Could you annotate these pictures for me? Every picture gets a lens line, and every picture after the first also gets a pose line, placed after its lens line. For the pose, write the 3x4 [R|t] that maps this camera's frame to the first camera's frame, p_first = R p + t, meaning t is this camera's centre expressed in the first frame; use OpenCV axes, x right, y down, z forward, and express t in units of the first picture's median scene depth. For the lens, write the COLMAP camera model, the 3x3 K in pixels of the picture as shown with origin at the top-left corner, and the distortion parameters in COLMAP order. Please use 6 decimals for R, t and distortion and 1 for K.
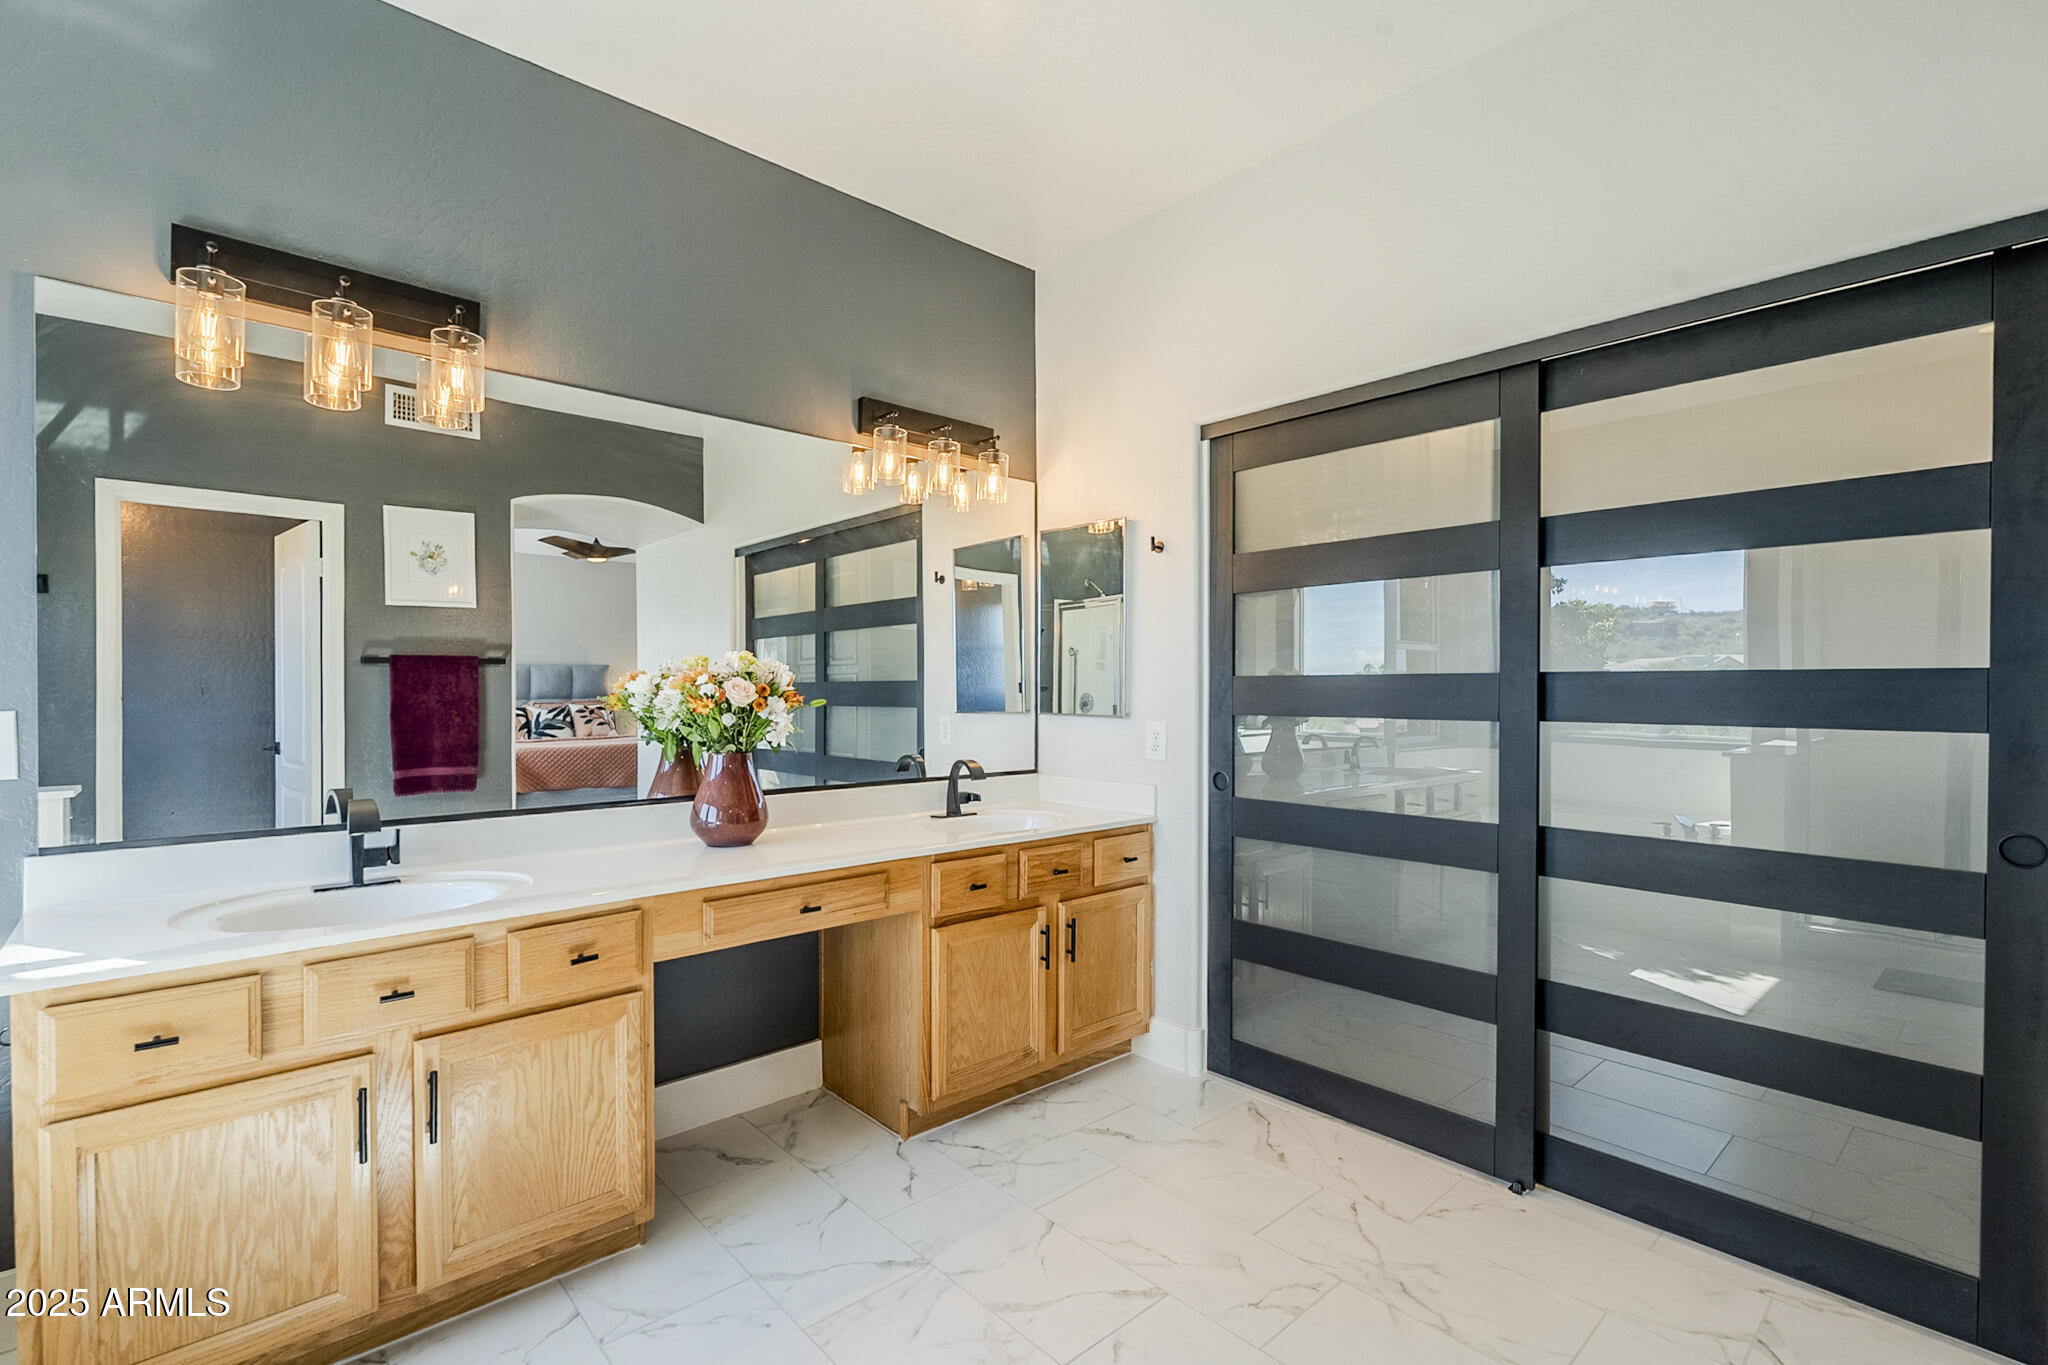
lens RADIAL K [[928.3, 0, 1013.1], [0, 928.3, 692.0], [0, 0, 1]] dist [-0.004090, 0.000424]
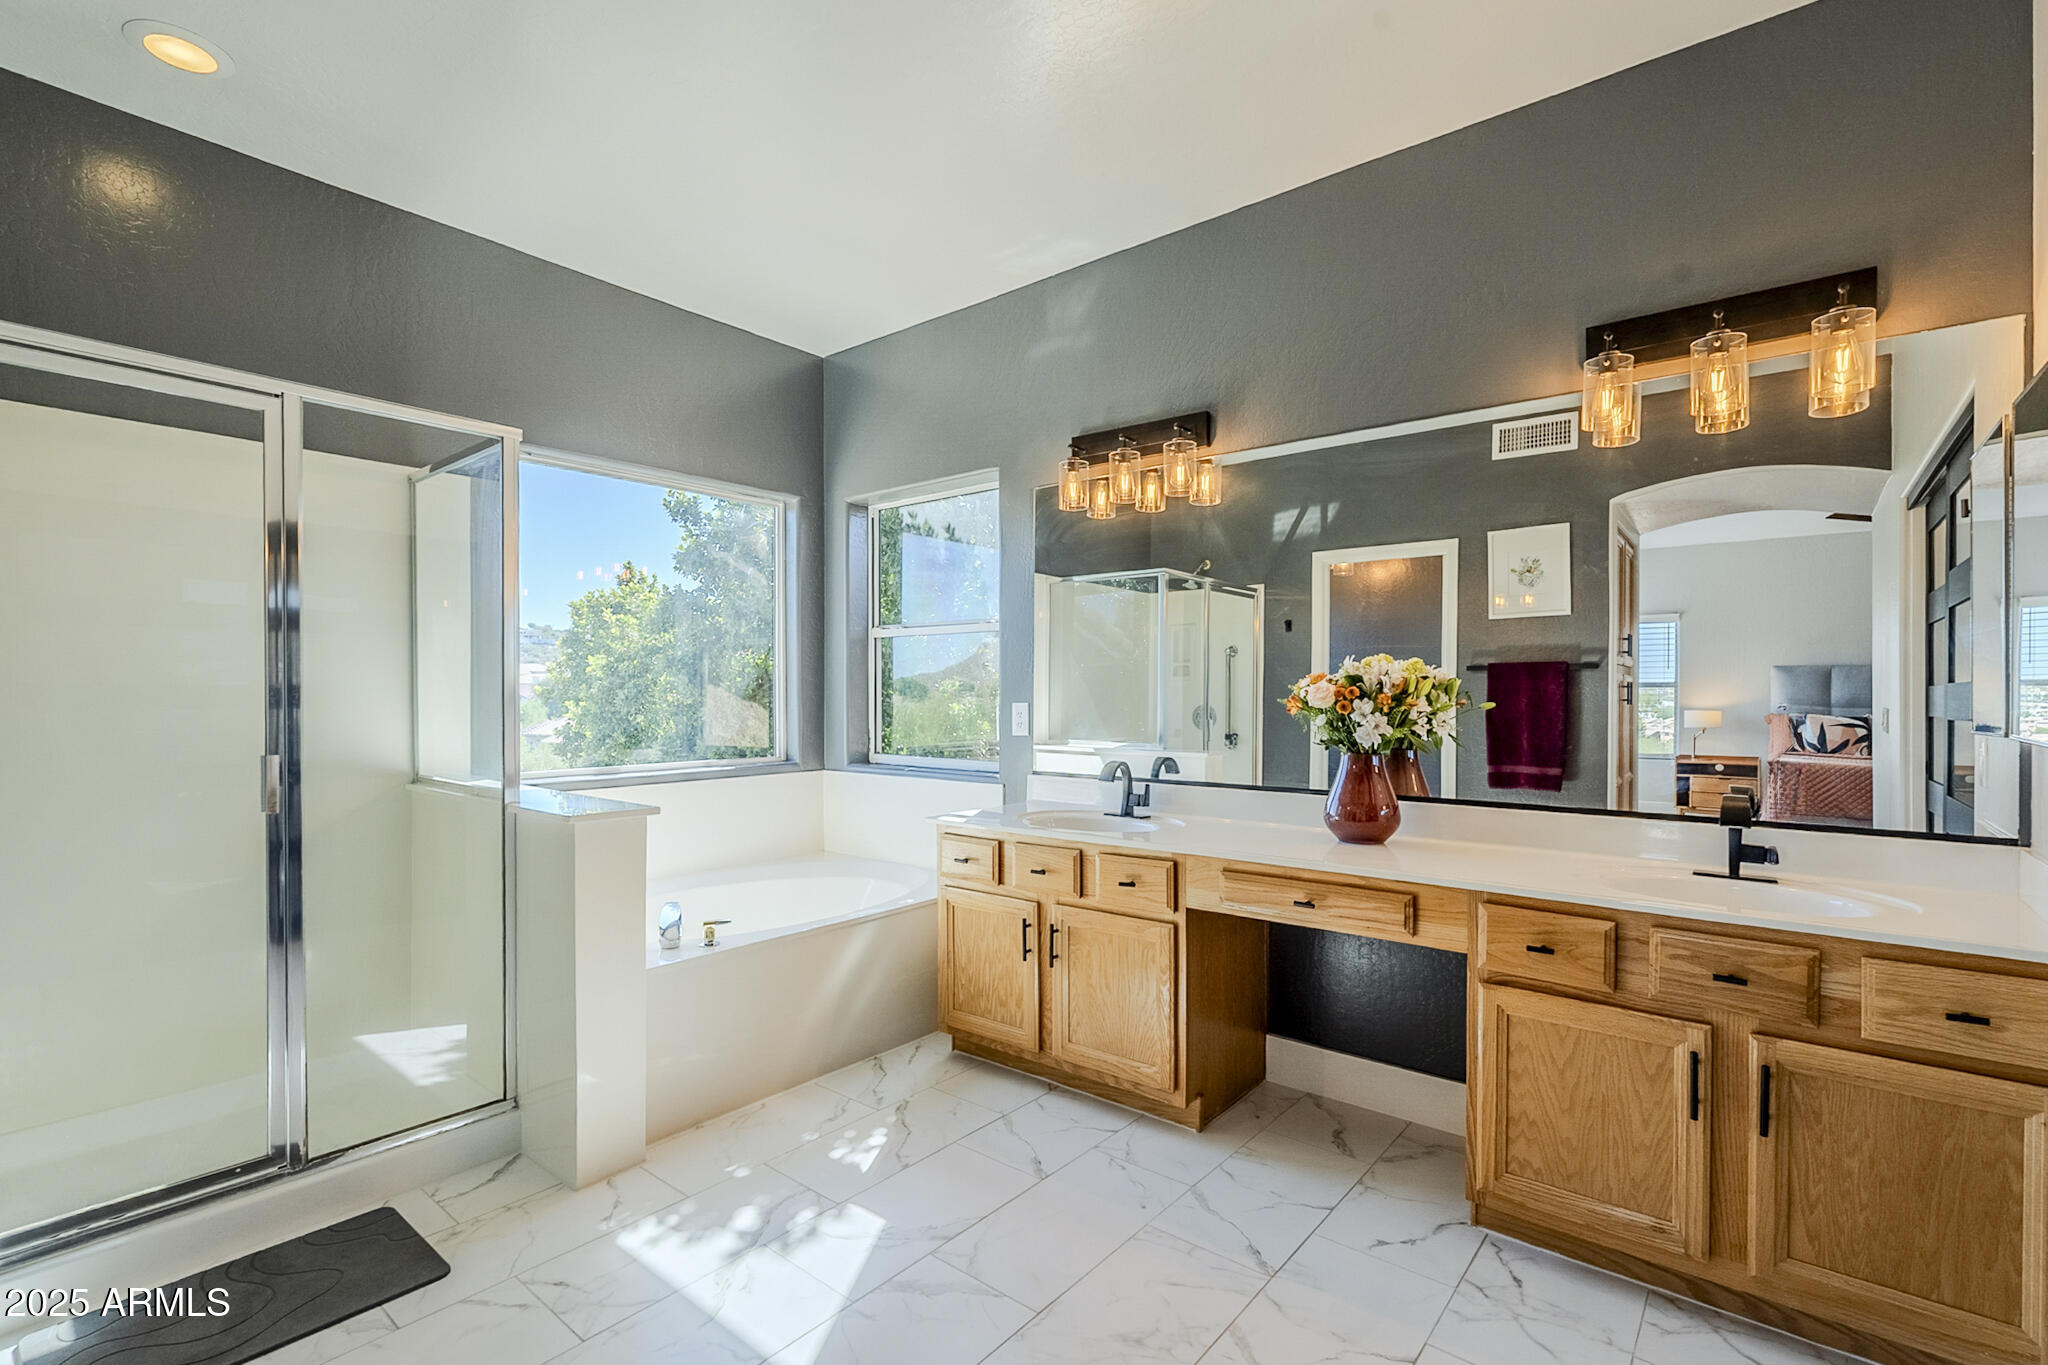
lens RADIAL K [[928.3, 0, 1011.6], [0, 928.3, 690.5], [0, 0, 1]] dist [-0.004090, 0.000424]
pose [[0.140094, -0.003294, -0.990133, 0.431732], [-0.005086, 0.999979, -0.004046, 0.001017], [0.990125, 0.005602, 0.140074, 0.301969]]
